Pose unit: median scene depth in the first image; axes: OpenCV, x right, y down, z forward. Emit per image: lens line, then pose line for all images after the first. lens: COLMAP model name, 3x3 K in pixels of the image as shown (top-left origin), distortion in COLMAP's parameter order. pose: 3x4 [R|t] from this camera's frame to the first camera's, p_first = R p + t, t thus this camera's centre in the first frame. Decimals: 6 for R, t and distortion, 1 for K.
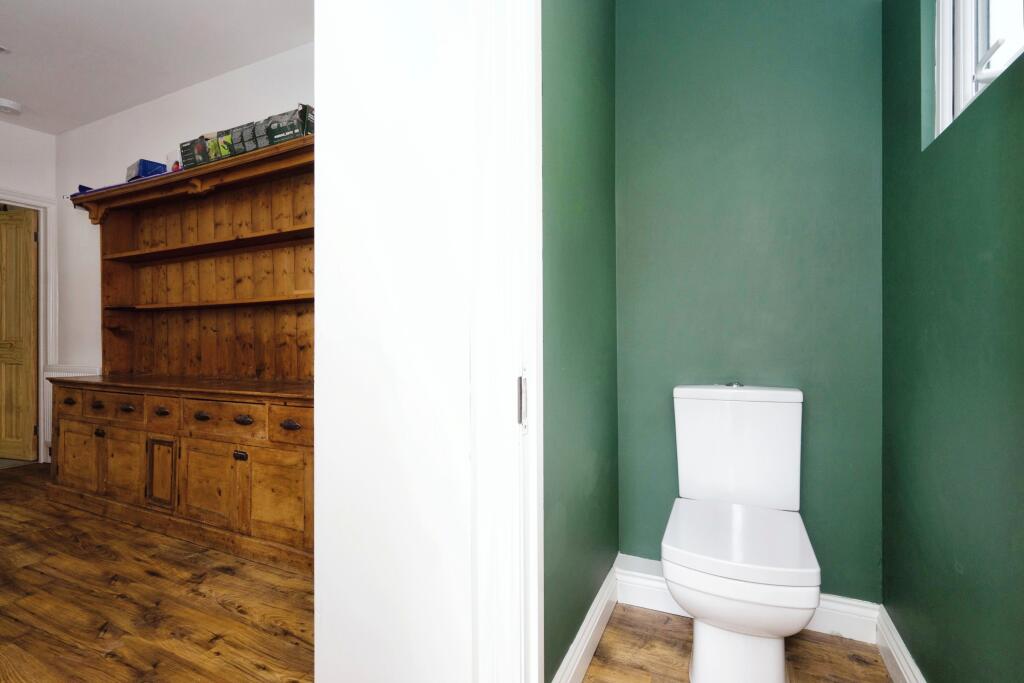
lens RADIAL K [[467.1, 0, 512.4], [0, 467.1, 338.8], [0, 0, 1]] dist [-0.003641, 0.001348]
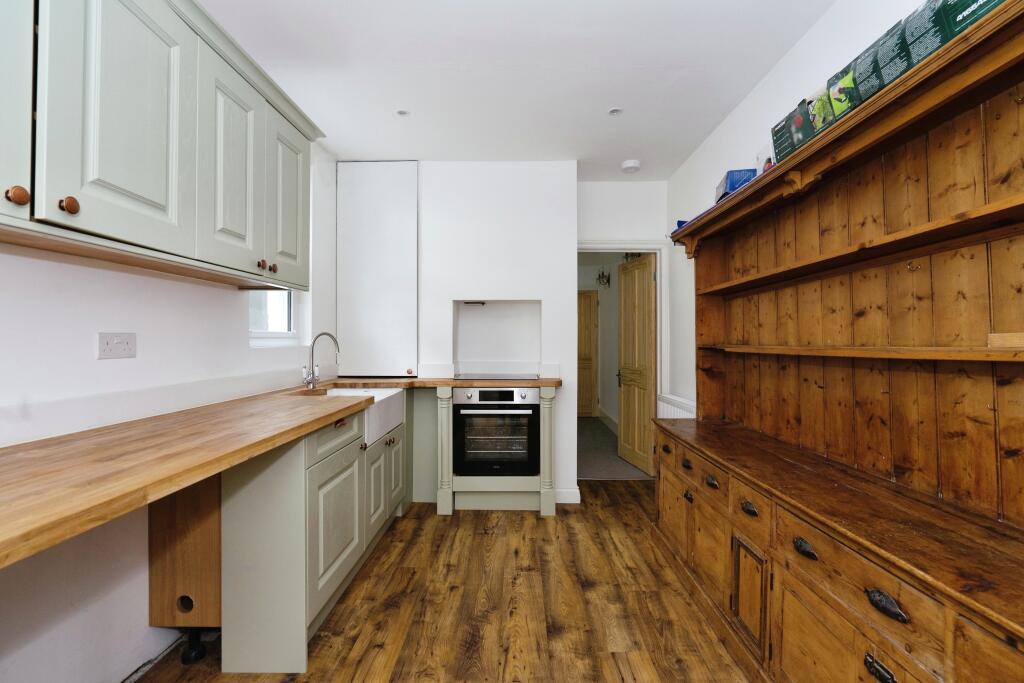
lens RADIAL K [[467.1, 0, 513.3], [0, 467.1, 339.0], [0, 0, 1]] dist [-0.003641, 0.001348]
pose [[0.421858, -0.006526, -0.906639, -0.230193], [-0.002086, 0.999964, -0.008168, -0.089789], [0.906660, 0.005337, 0.421829, 0.335035]]
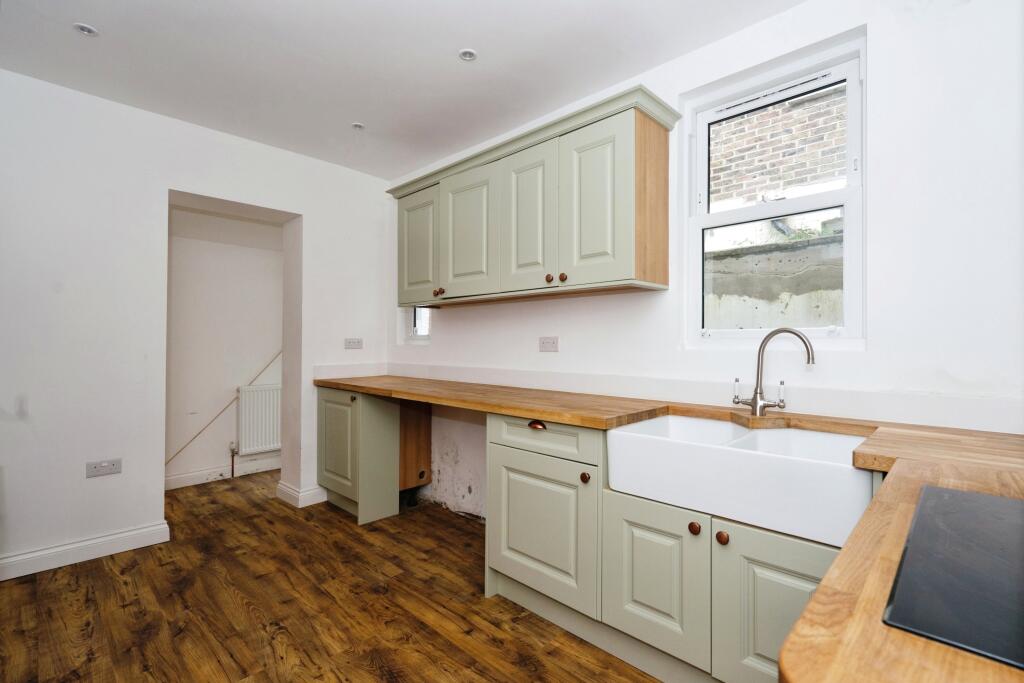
lens RADIAL K [[467.1, 0, 515.7], [0, 467.1, 338.9], [0, 0, 1]] dist [-0.003641, 0.001348]
pose [[-0.946934, -0.003094, 0.321414, -1.262021], [-0.005346, 0.999967, -0.006123, -0.088921], [-0.321384, -0.007516, -0.946919, 1.127305]]
